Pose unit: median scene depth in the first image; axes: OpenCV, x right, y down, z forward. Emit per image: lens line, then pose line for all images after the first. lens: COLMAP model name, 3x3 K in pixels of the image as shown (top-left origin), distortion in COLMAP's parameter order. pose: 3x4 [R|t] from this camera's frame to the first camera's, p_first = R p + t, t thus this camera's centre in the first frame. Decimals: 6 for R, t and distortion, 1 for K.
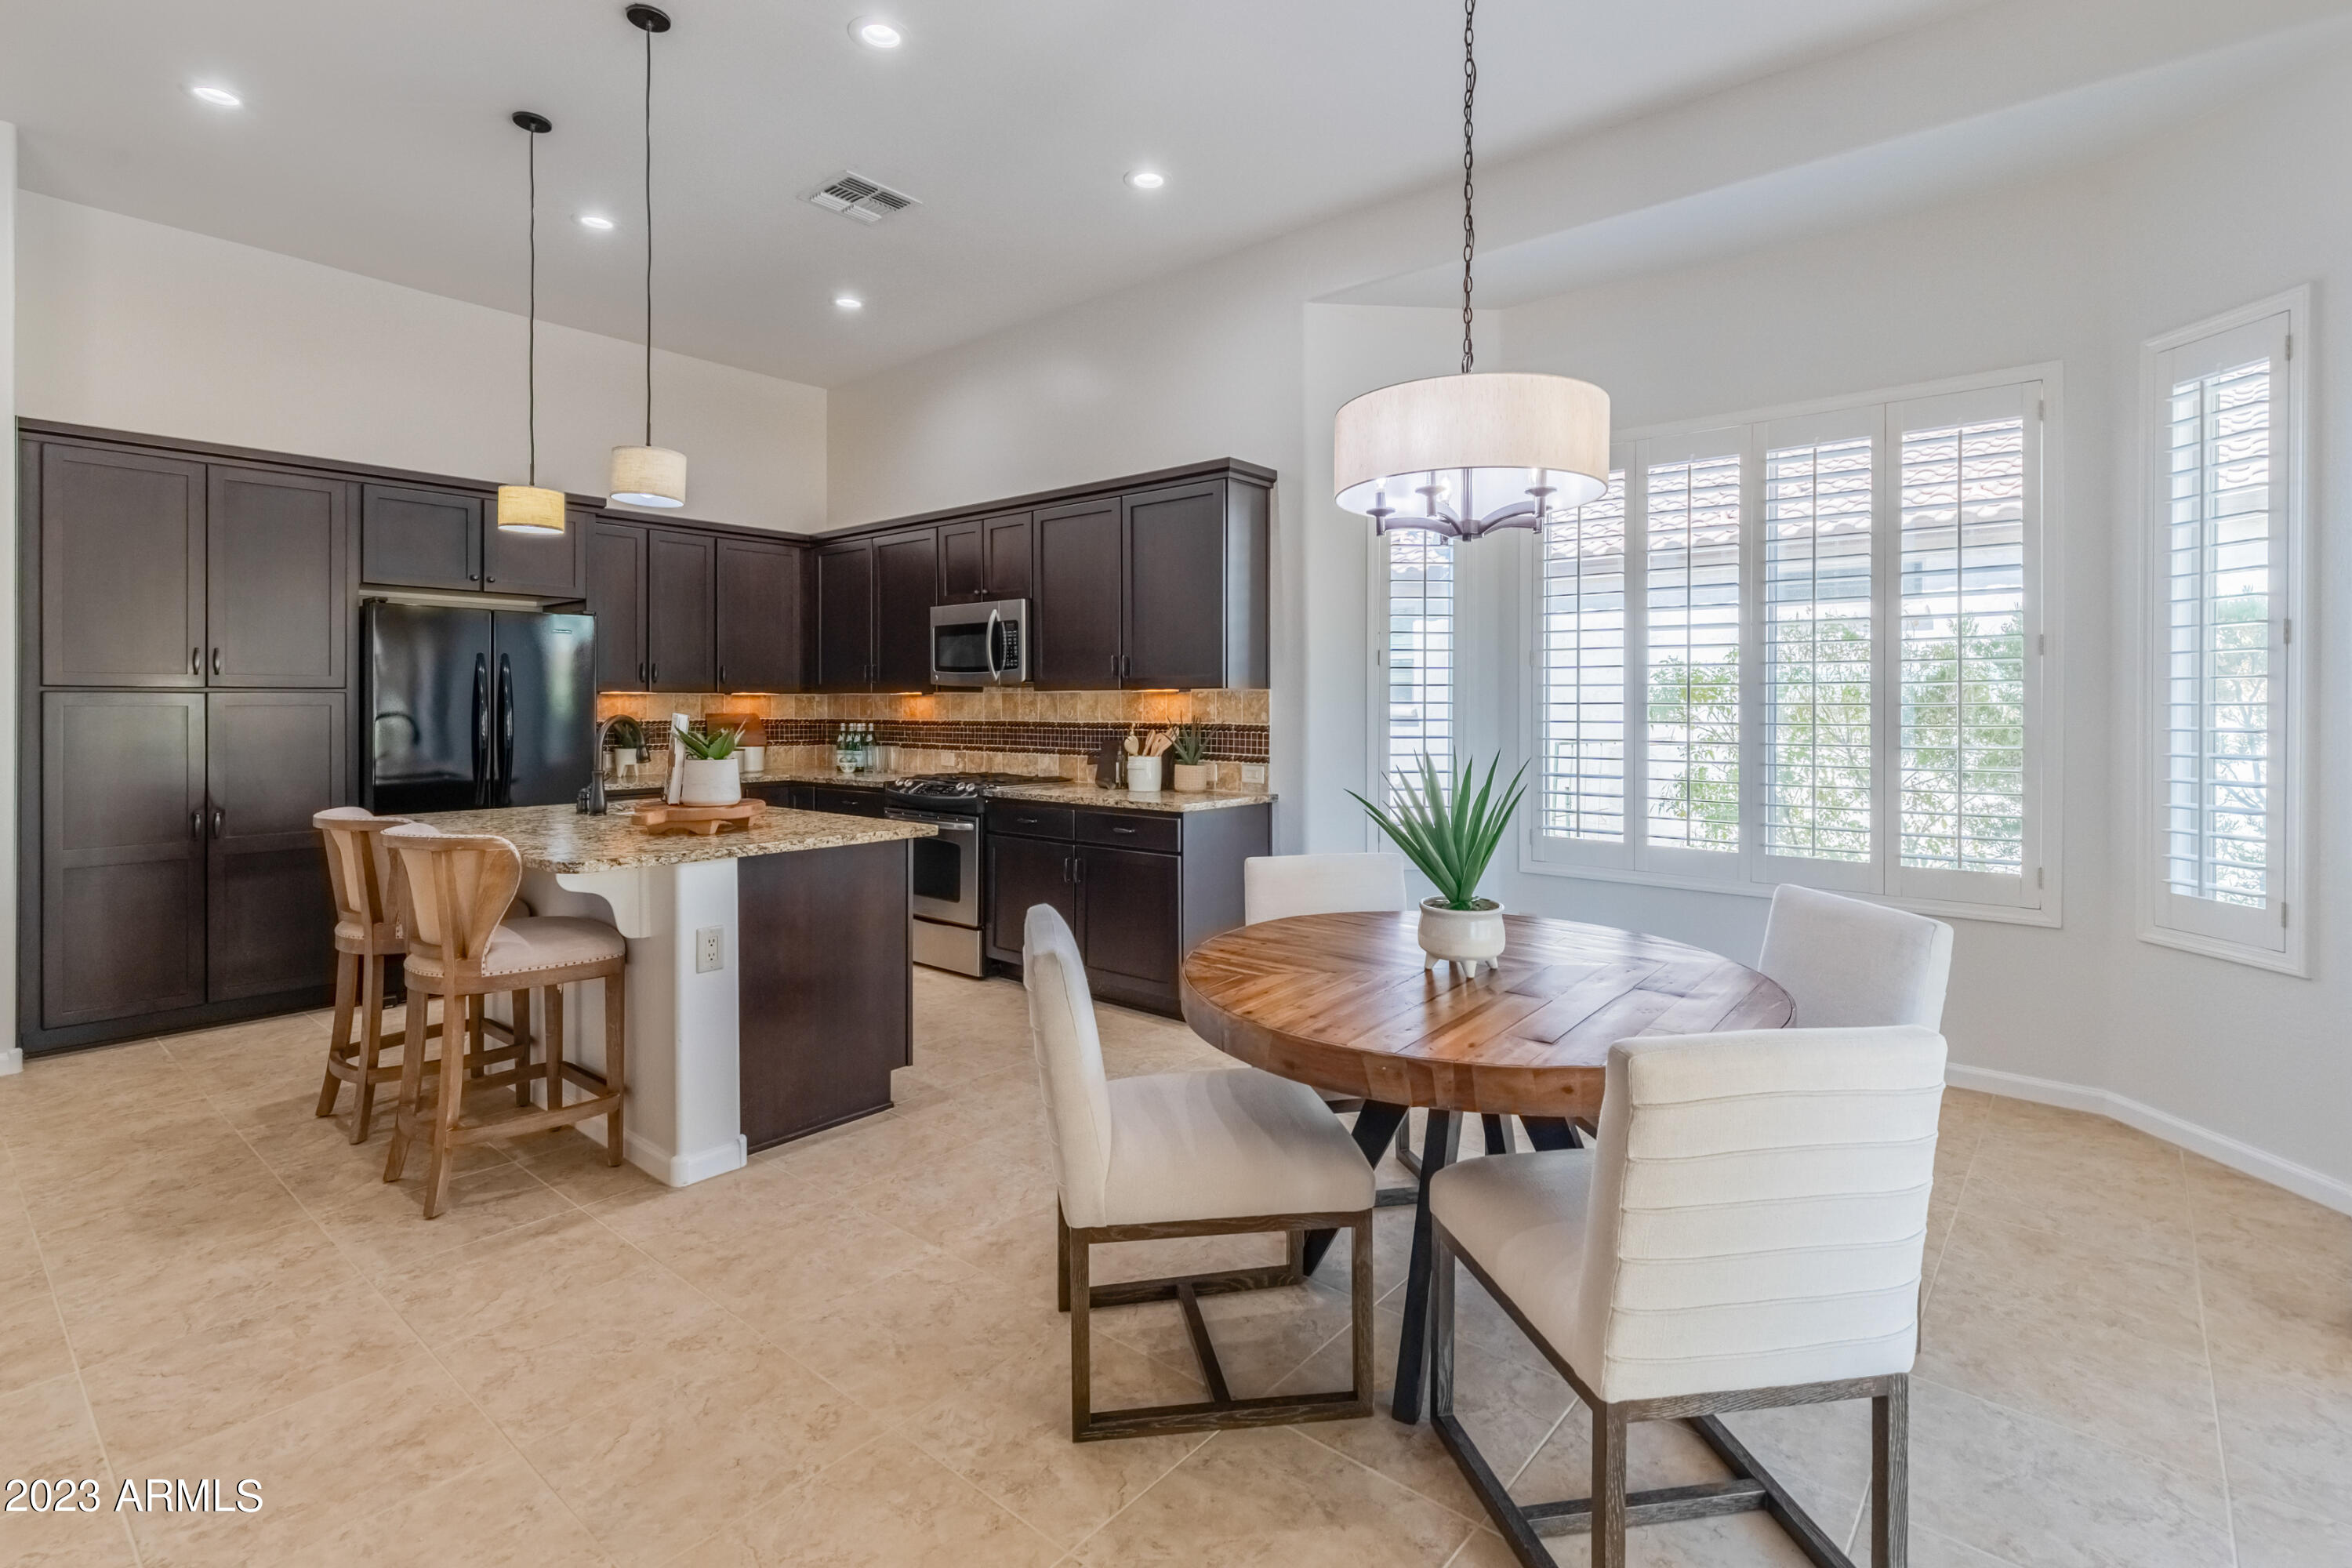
lens RADIAL K [[1105.4, 0, 1198.4], [0, 1105.4, 711.7], [0, 0, 1]] dist [0.010659, -0.001705]
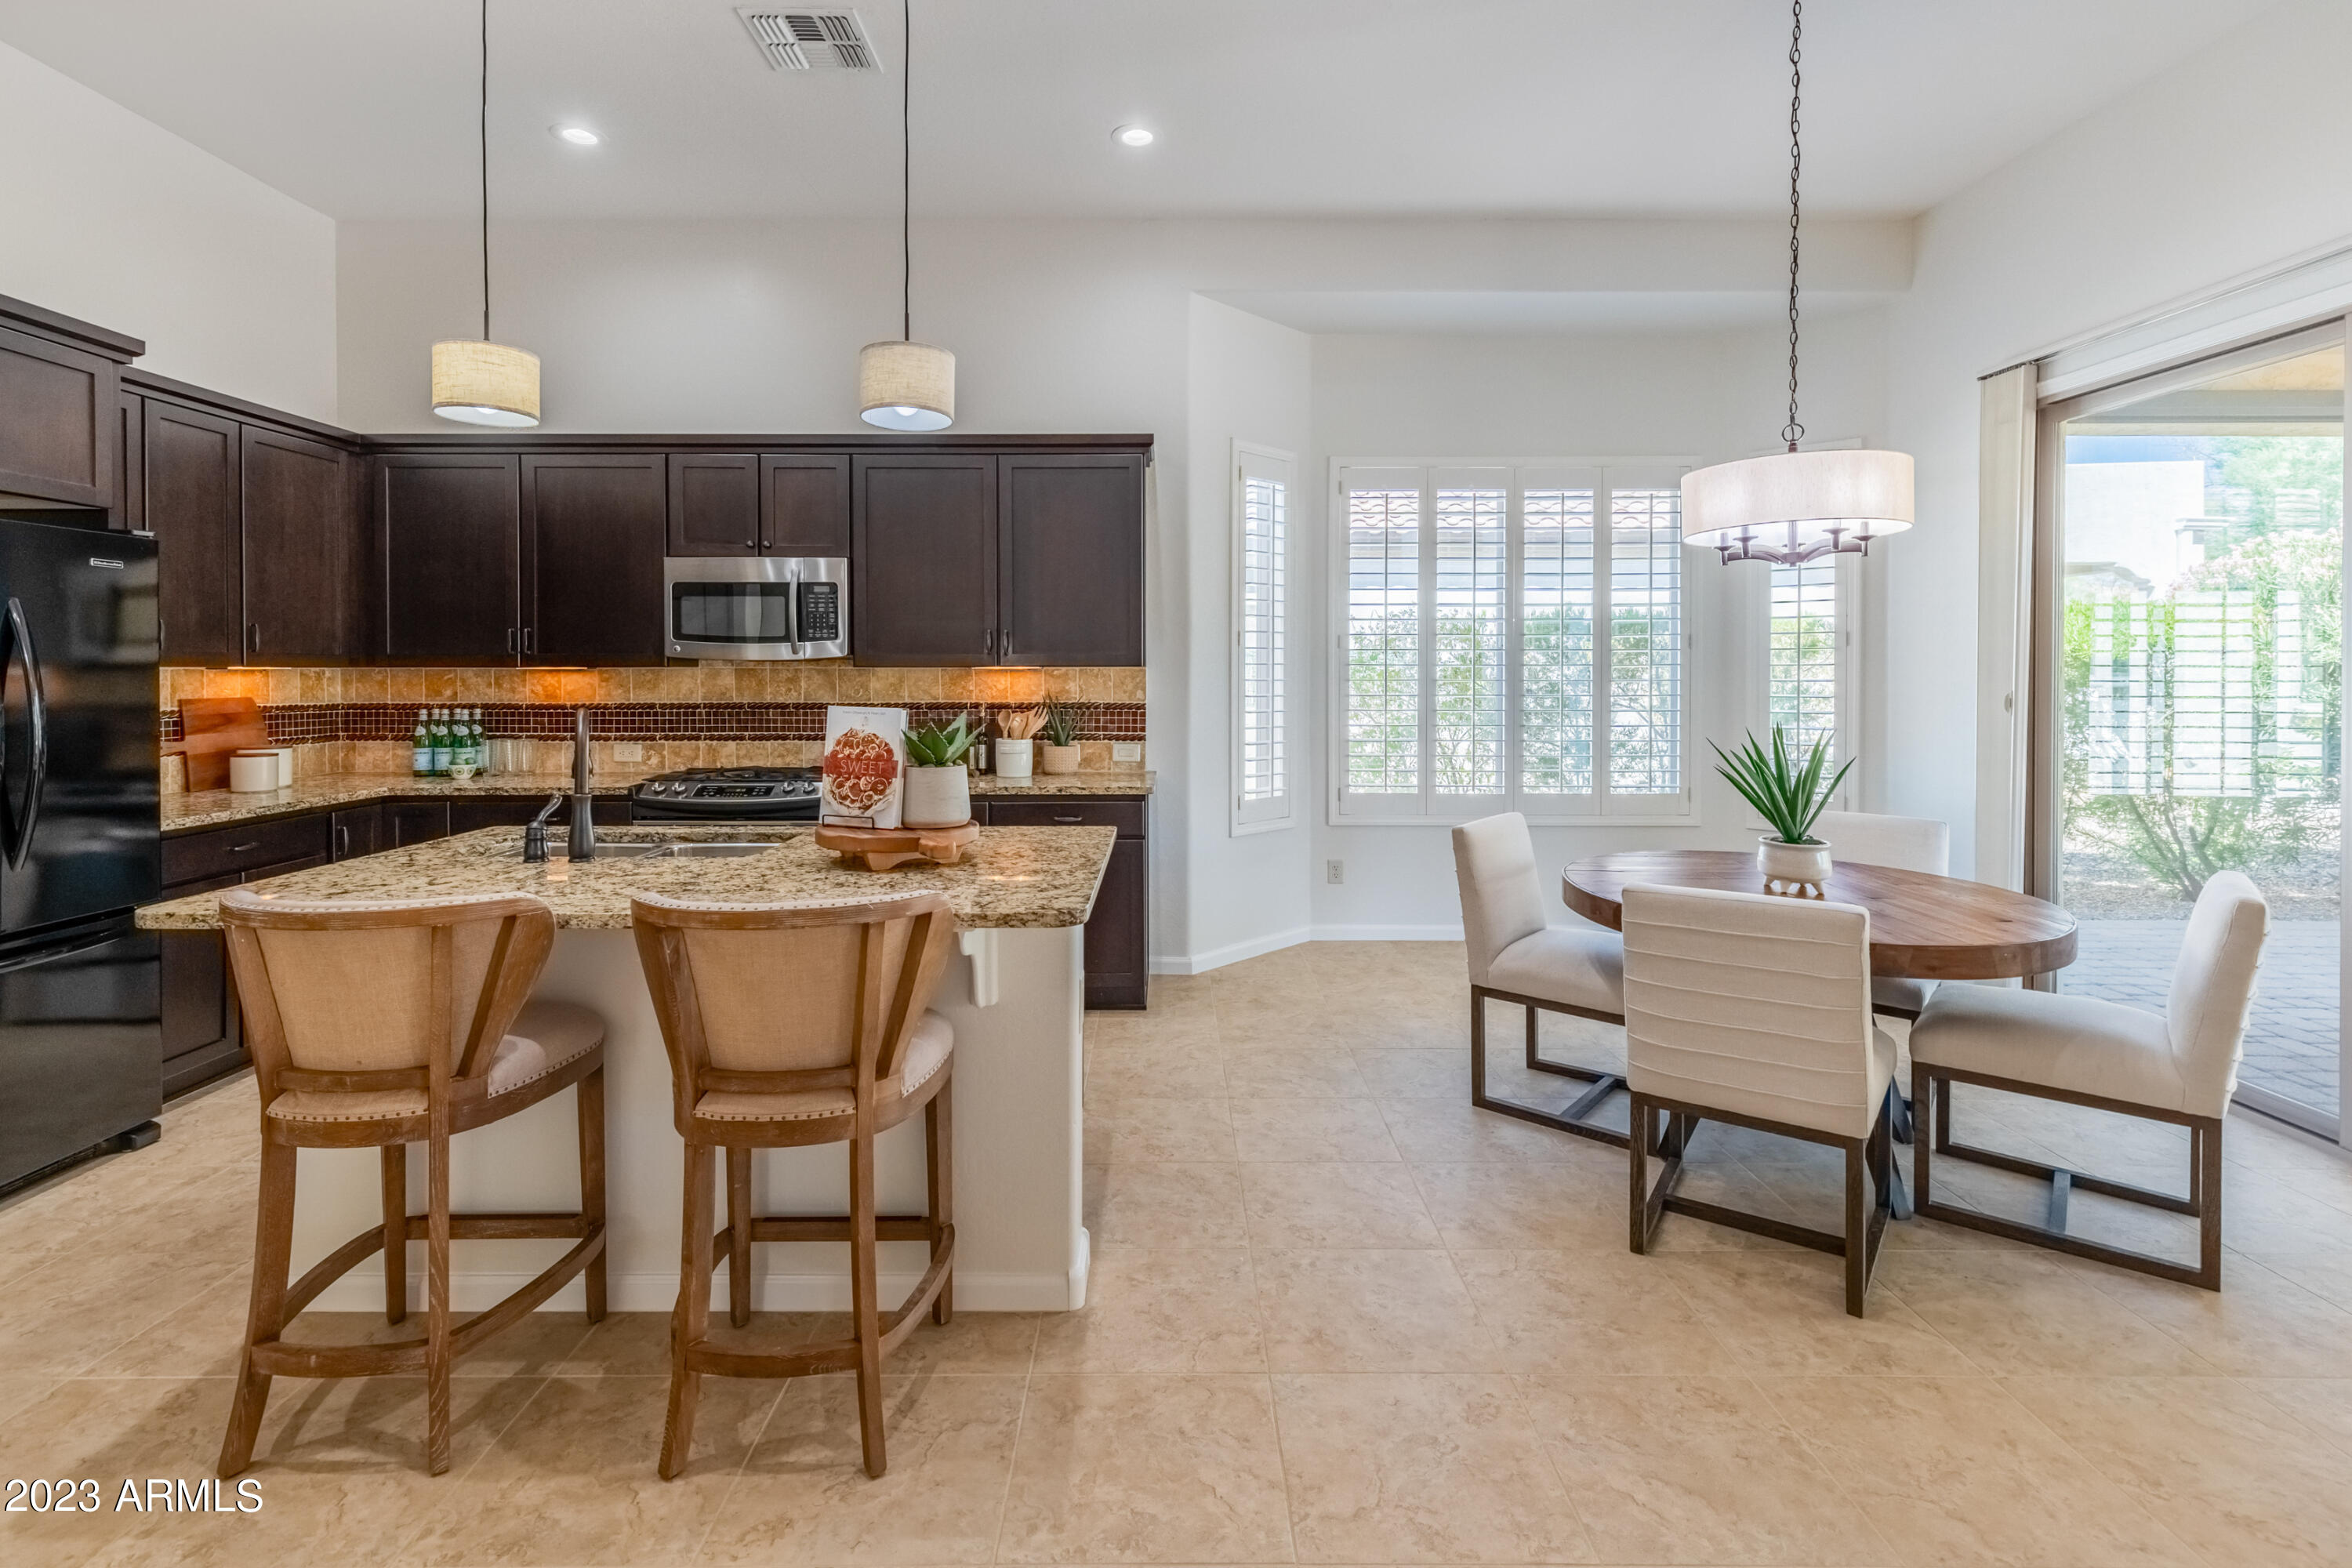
lens RADIAL K [[1105.4, 0, 1164.8], [0, 1105.4, 683.4], [0, 0, 1]] dist [0.010659, -0.001705]
pose [[0.767581, -0.008180, 0.640900, -0.618373], [0.004022, 0.999960, 0.007945, -0.014516], [-0.640940, -0.003521, 0.767583, 0.240202]]
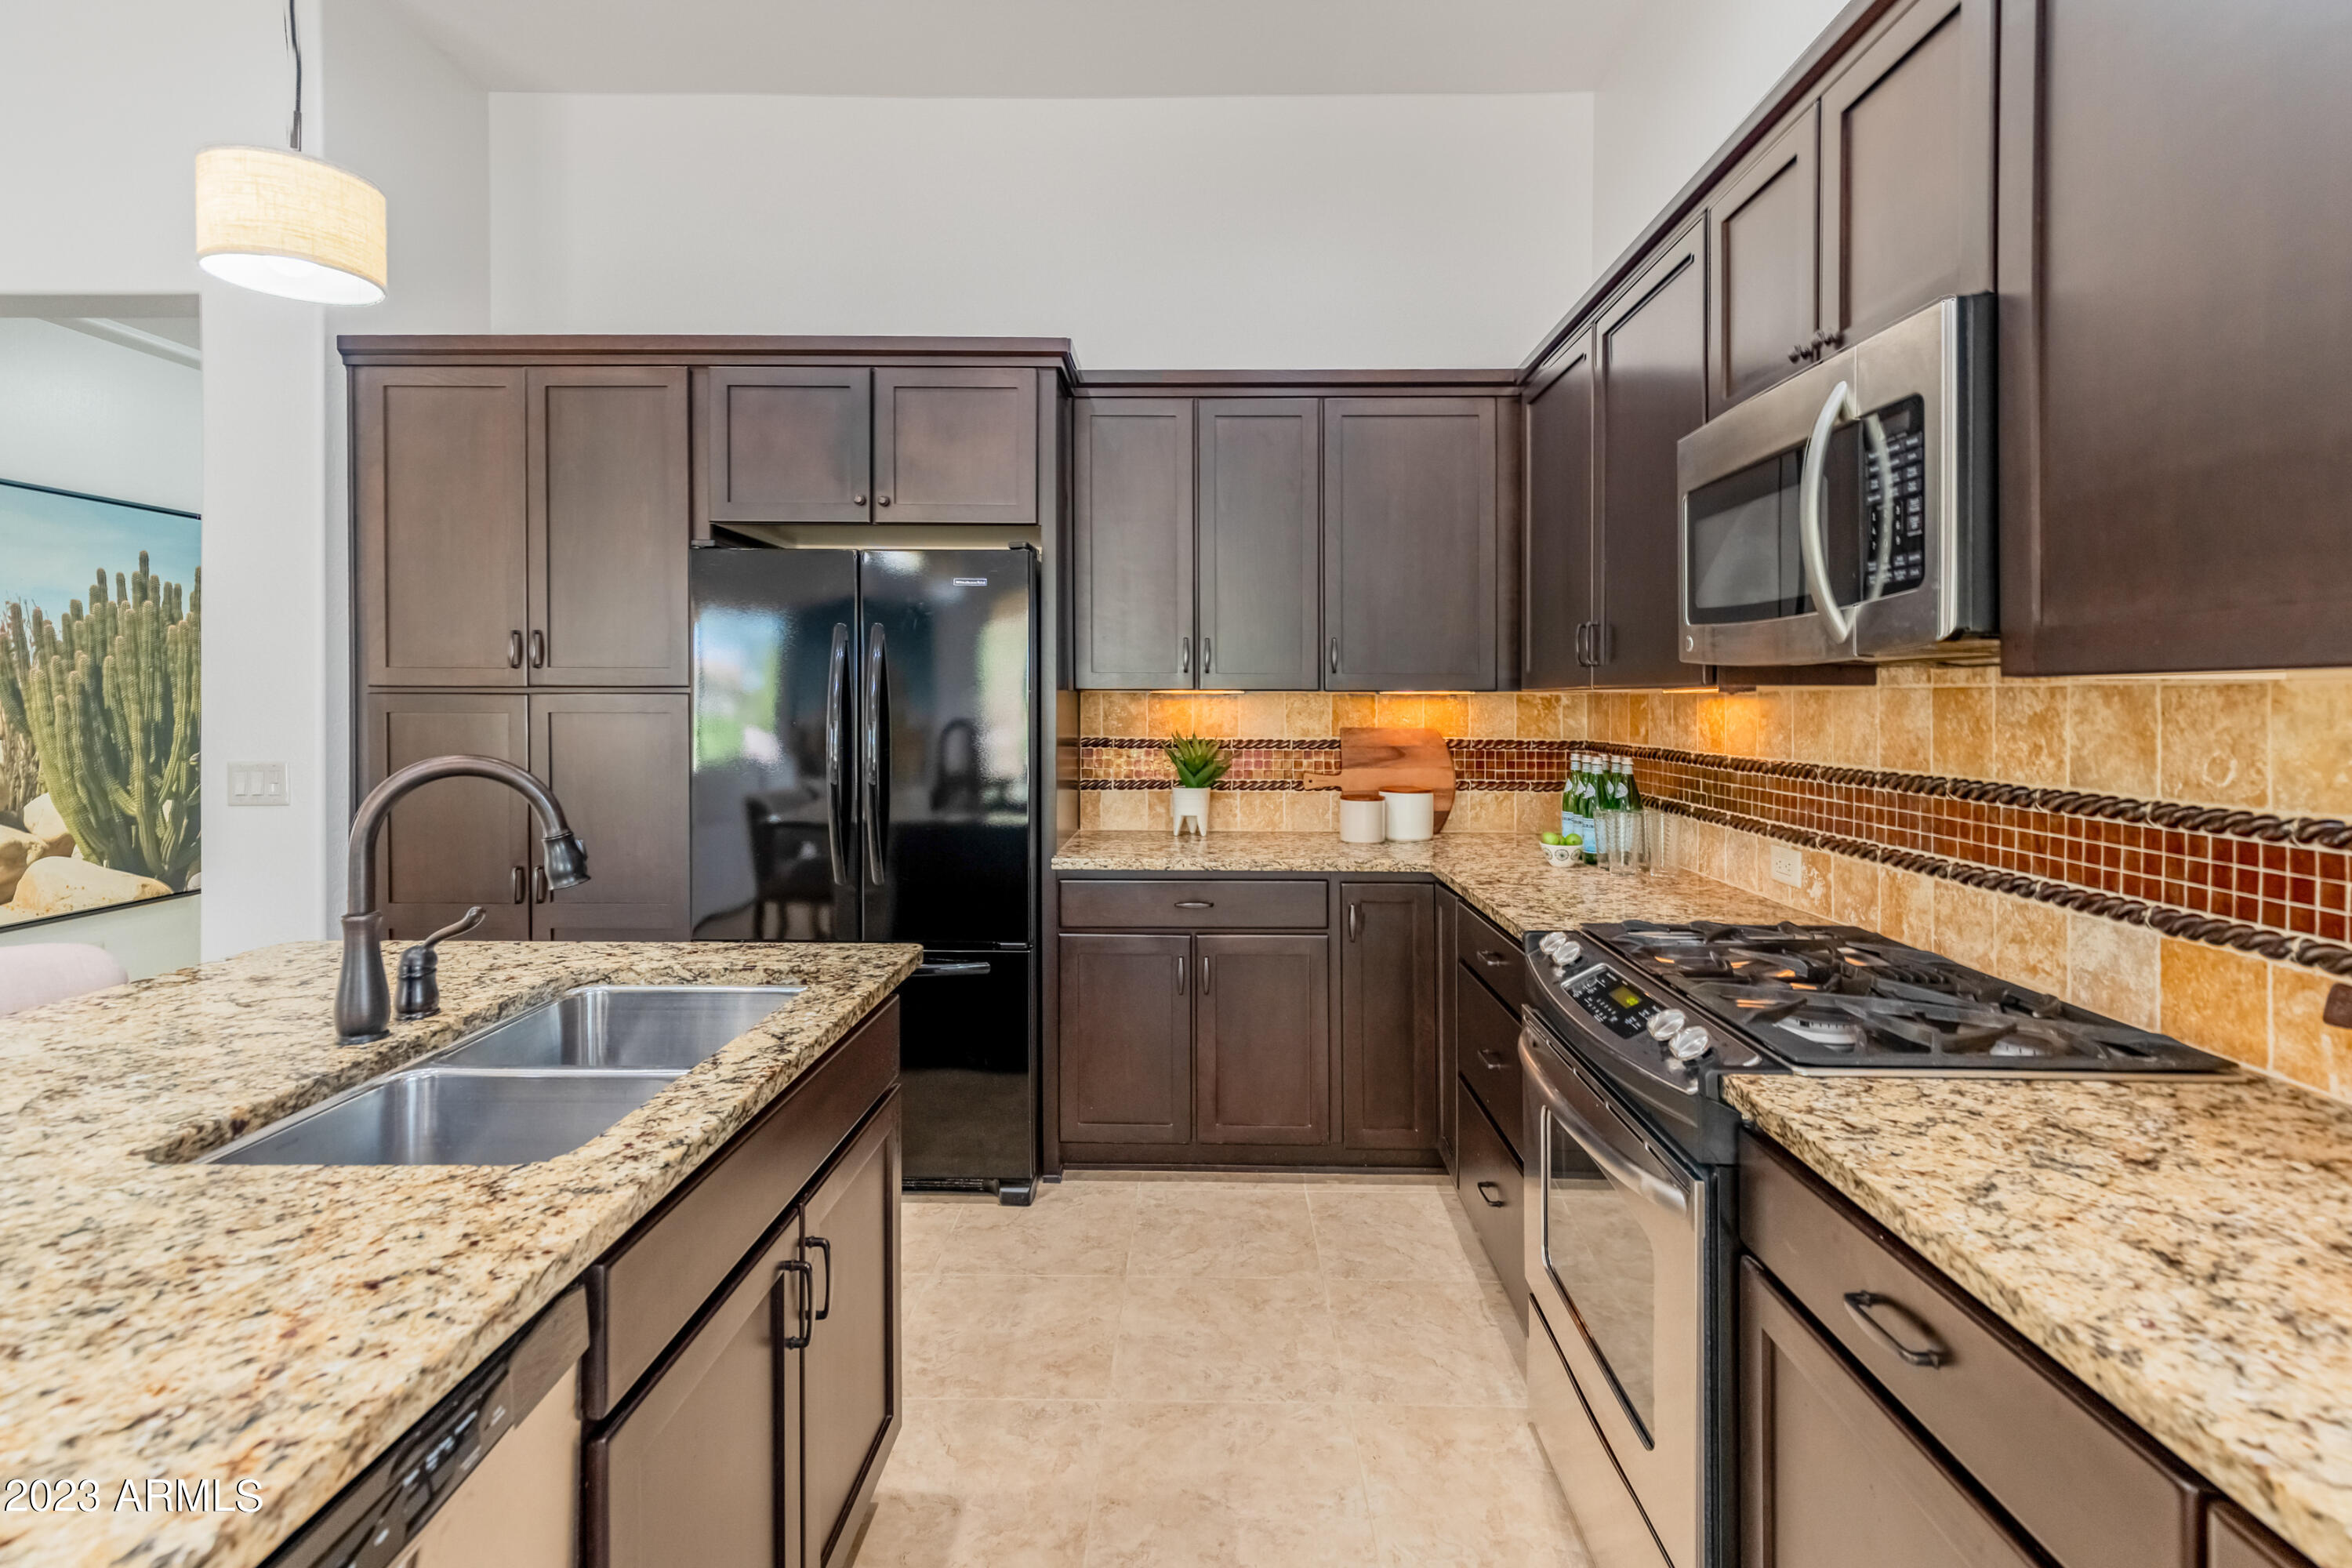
lens RADIAL K [[1105.4, 0, 1183.4], [0, 1105.4, 707.2], [0, 0, 1]] dist [0.010659, -0.001705]
pose [[0.625481, 0.007332, -0.780205, -0.088473], [-0.008009, 0.999963, 0.002976, -0.014018], [0.780198, 0.004387, 0.625517, 0.866900]]
